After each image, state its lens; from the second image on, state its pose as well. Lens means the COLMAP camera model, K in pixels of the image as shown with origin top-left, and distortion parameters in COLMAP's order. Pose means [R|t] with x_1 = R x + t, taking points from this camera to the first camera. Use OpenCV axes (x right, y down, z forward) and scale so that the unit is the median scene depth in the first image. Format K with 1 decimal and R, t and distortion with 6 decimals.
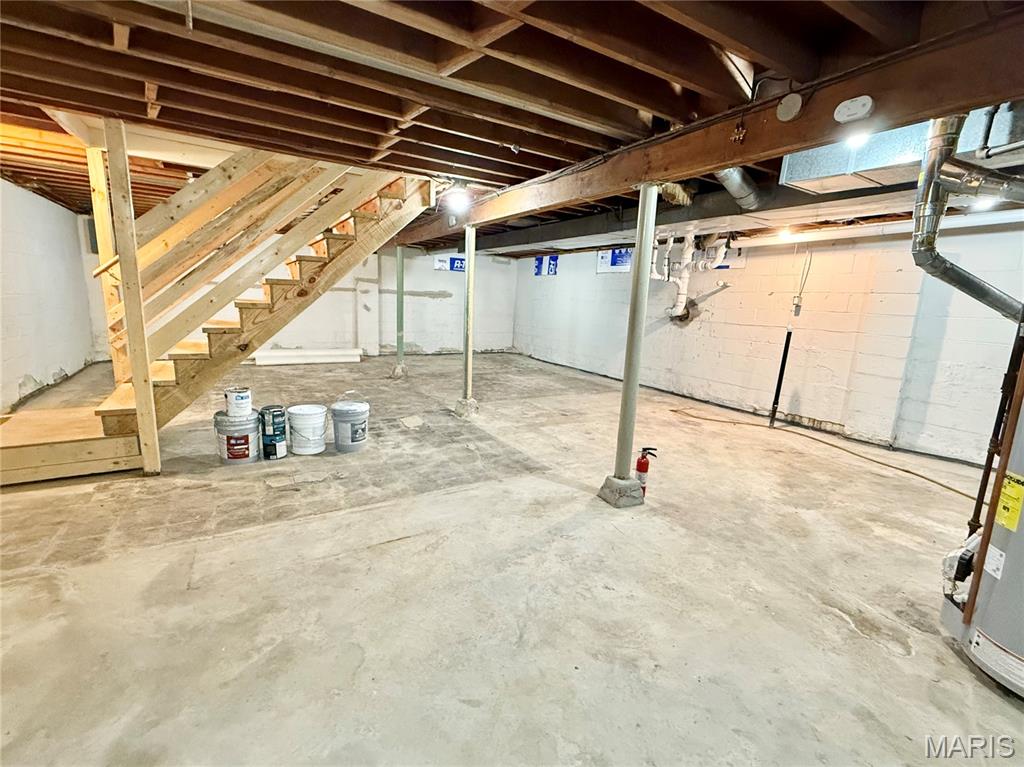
lens RADIAL K [[451.0, 0, 512.0], [0, 451.0, 383.5], [0, 0, 1]] dist [0.000734, -0.000370]
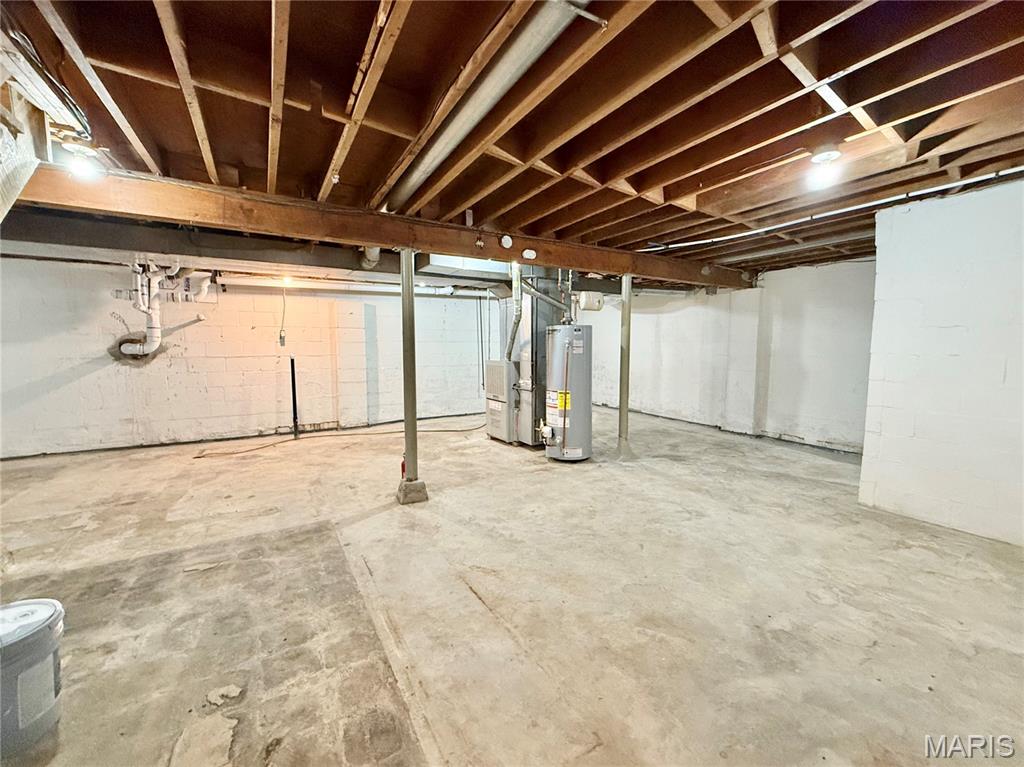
lens RADIAL K [[414.7, 0, 512.0], [0, 414.7, 383.5], [0, 0, 1]] dist [0.001192, 0.000309]
pose [[0.006369, -0.134686, 0.990868, -0.699491], [0.185406, 0.973866, 0.131183, -0.120488], [-0.982641, 0.182877, 0.031174, 0.543516]]
